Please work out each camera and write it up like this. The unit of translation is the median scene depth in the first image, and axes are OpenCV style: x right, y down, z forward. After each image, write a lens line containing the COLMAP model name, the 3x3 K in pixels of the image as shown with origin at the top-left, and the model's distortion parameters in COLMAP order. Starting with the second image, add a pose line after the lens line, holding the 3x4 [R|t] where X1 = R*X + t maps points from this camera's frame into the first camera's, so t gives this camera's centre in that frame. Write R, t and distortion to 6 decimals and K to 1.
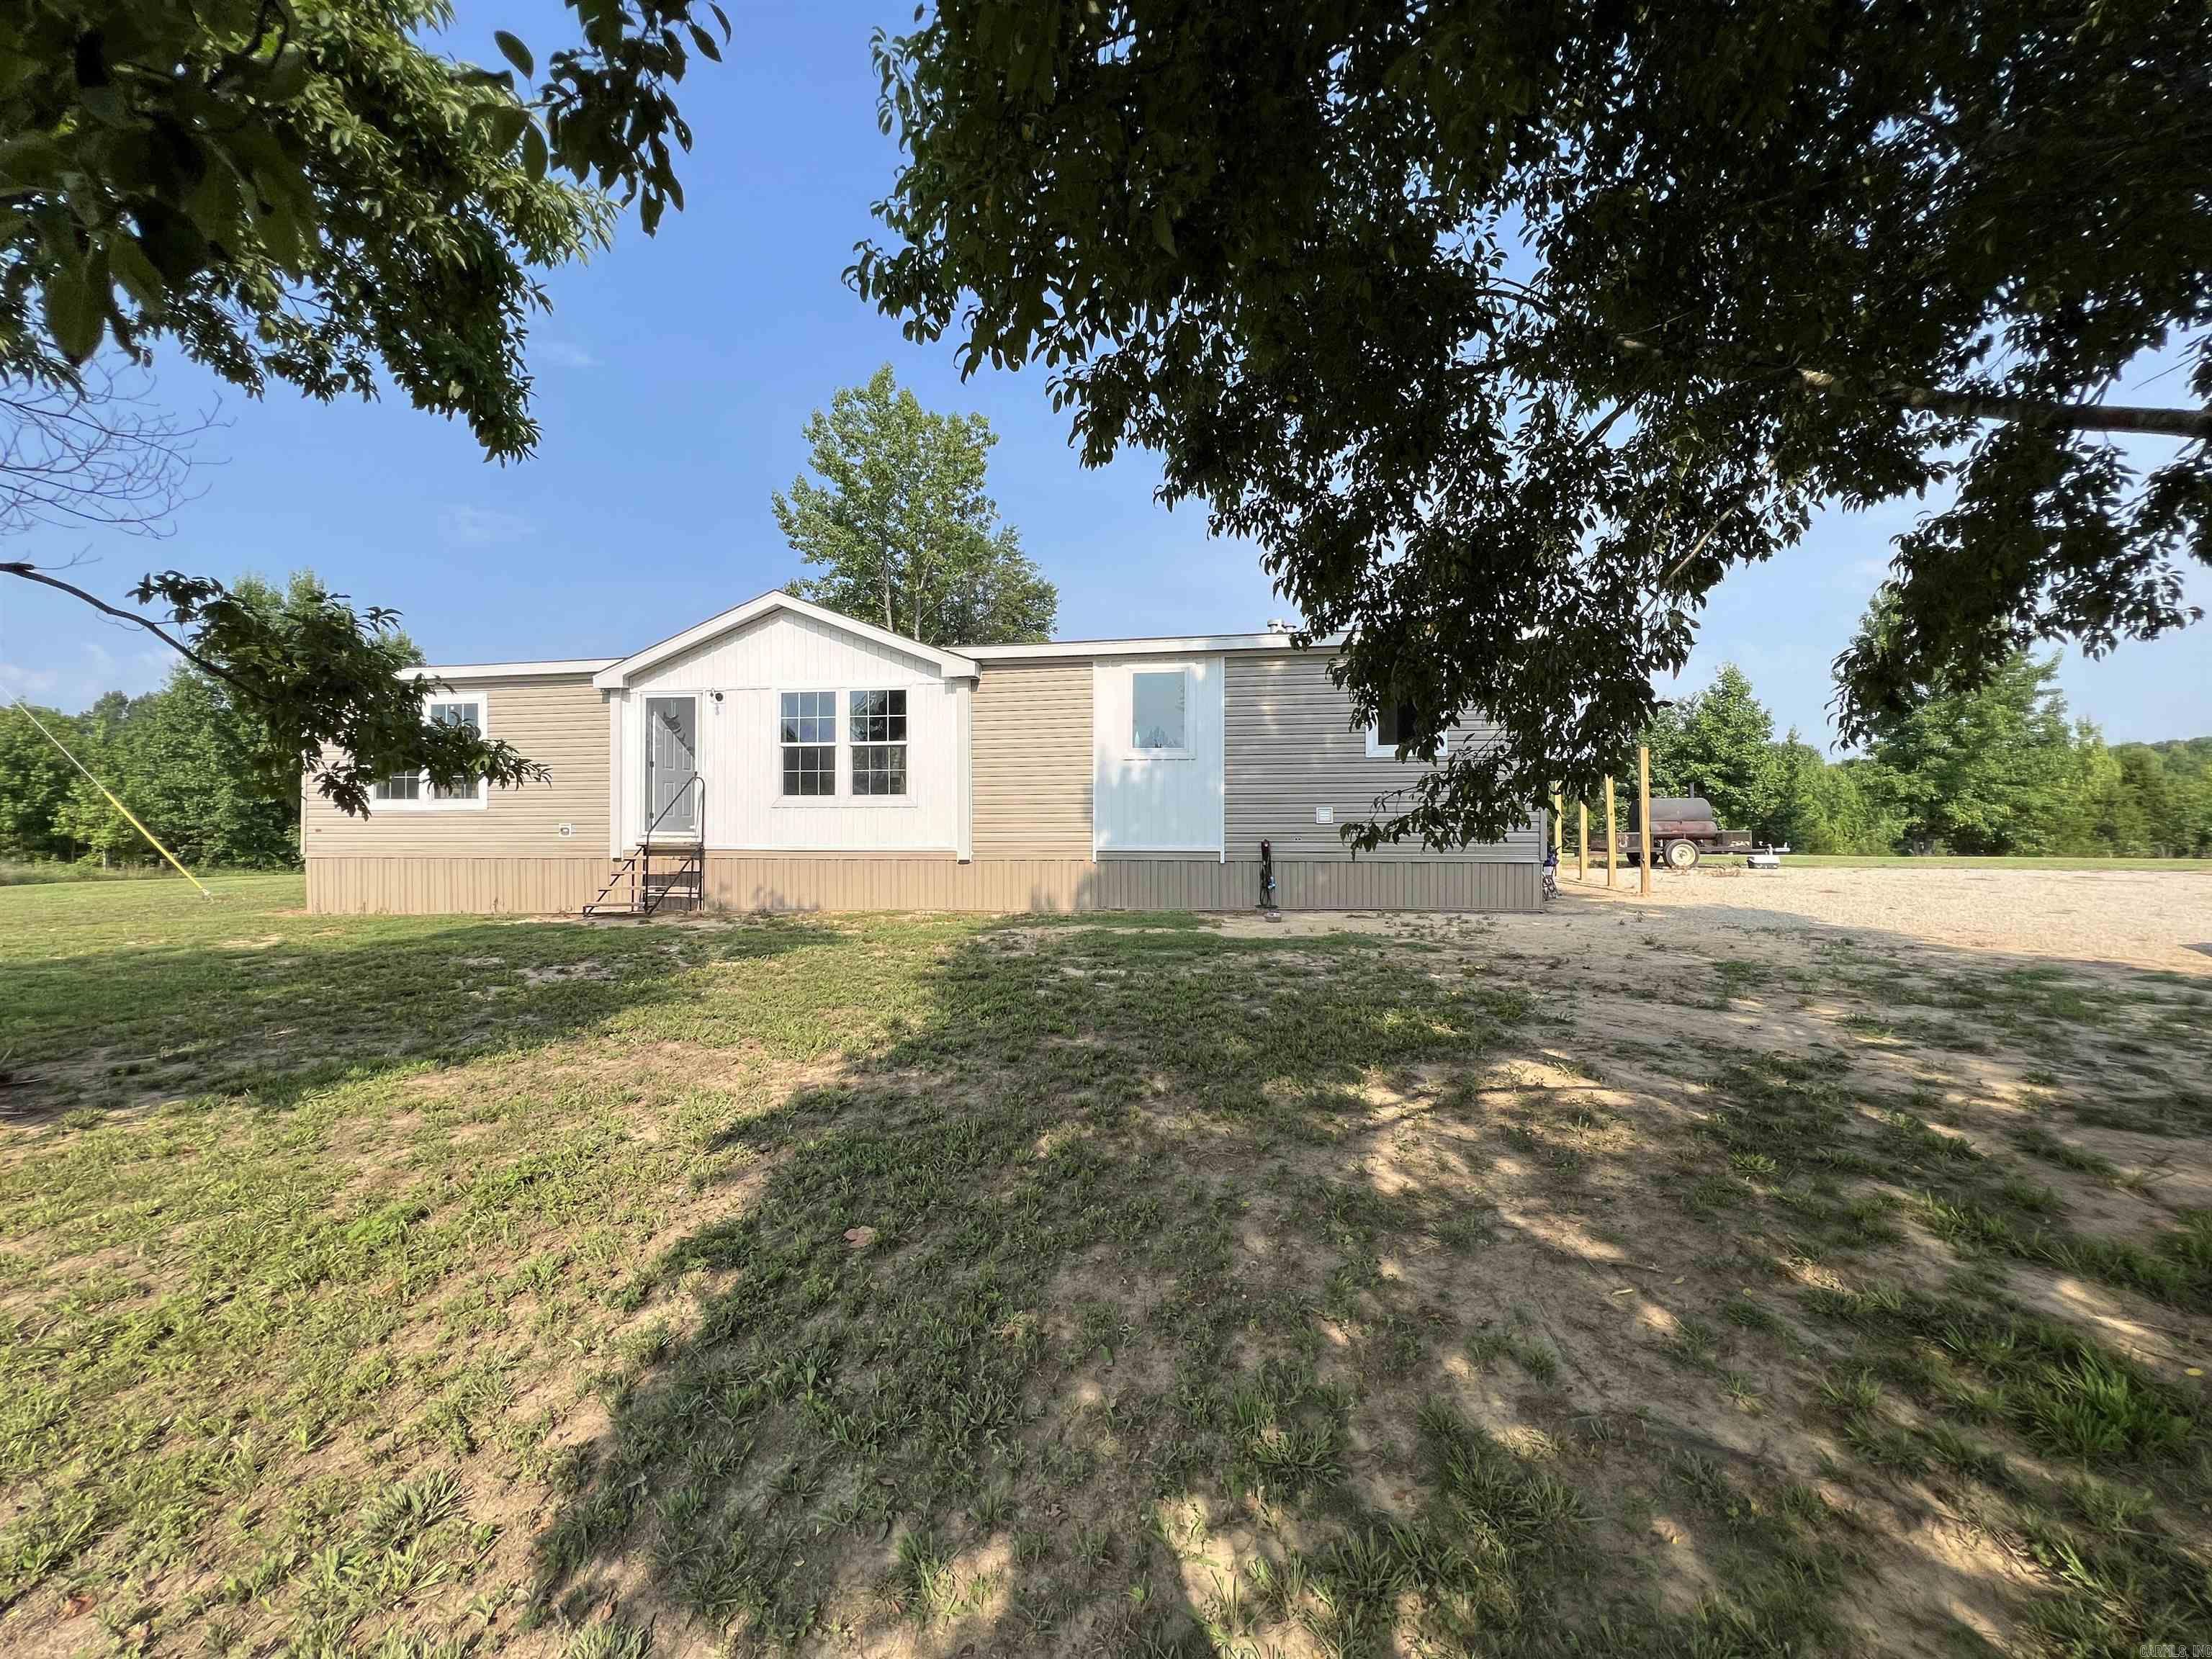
lens RADIAL K [[879.0, 0, 1099.6], [0, 879.0, 820.0], [0, 0, 1]] dist [-0.000743, 0.000545]
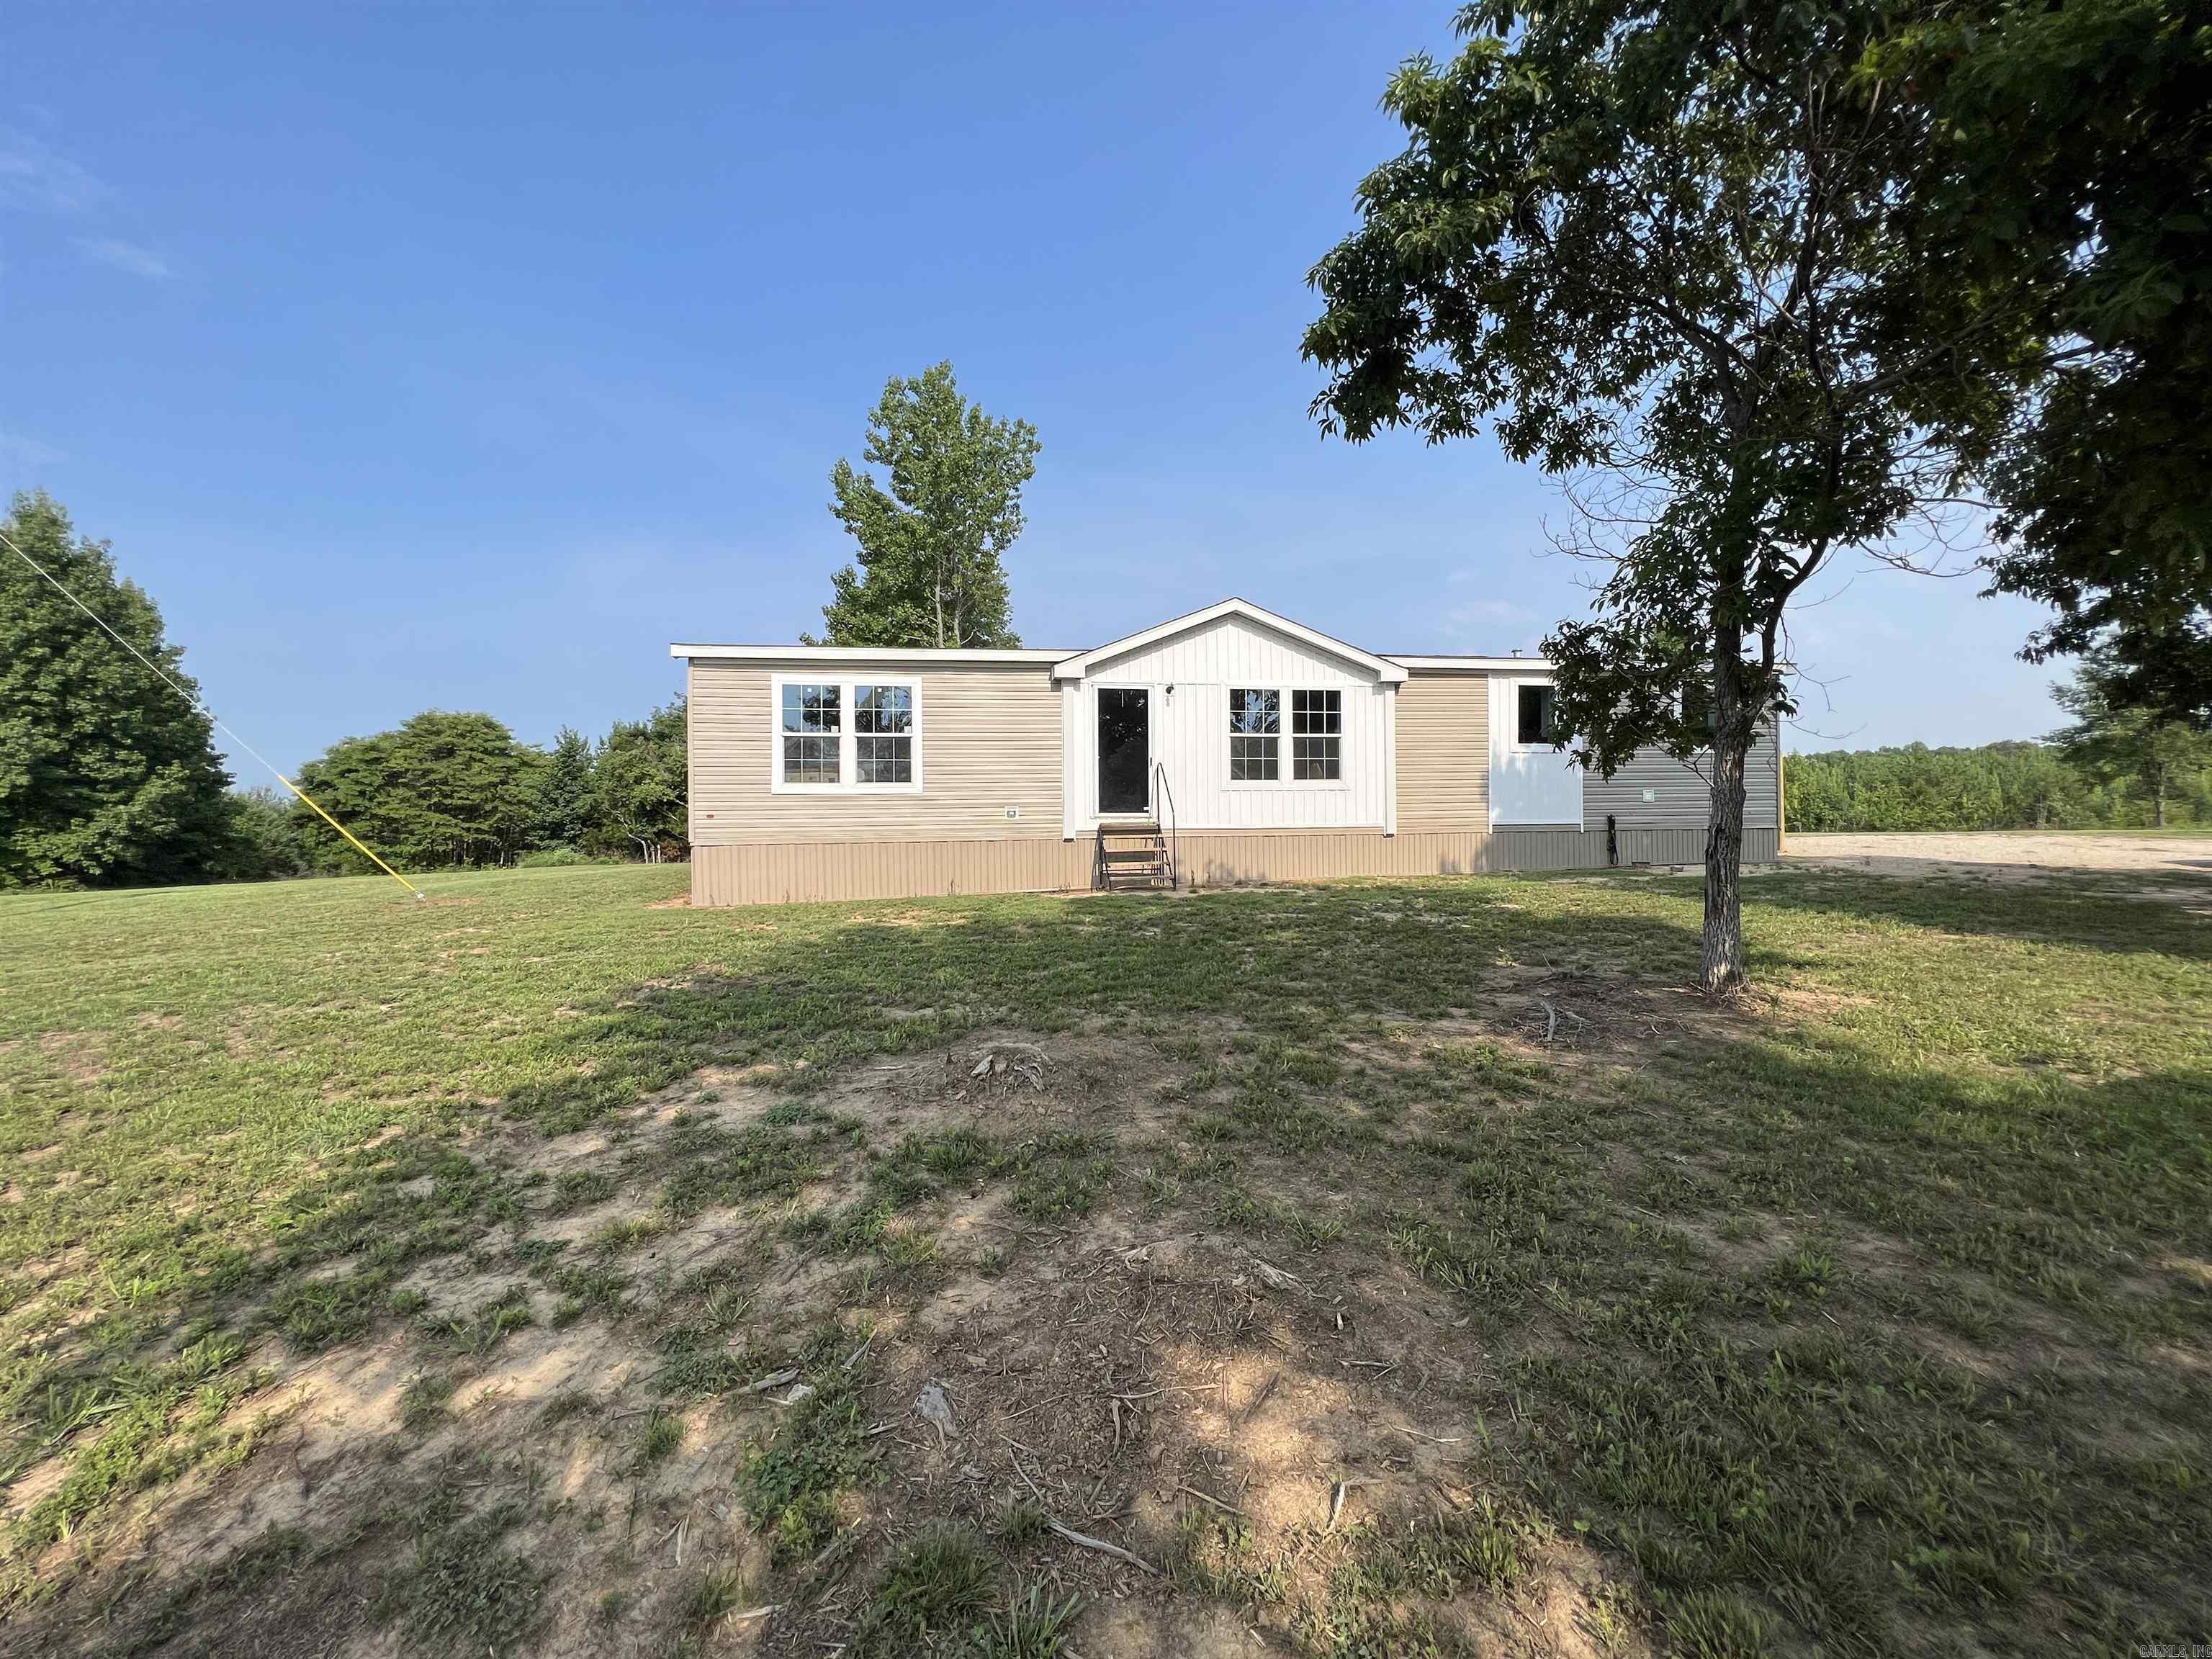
lens RADIAL K [[879.0, 0, 1099.6], [0, 879.0, 820.0], [0, 0, 1]] dist [-0.000743, 0.000545]
pose [[0.947141, -0.009317, 0.320684, -1.717596], [0.008995, 0.999956, 0.002488, 0.037519], [-0.320693, 0.000528, 0.947183, -0.026402]]
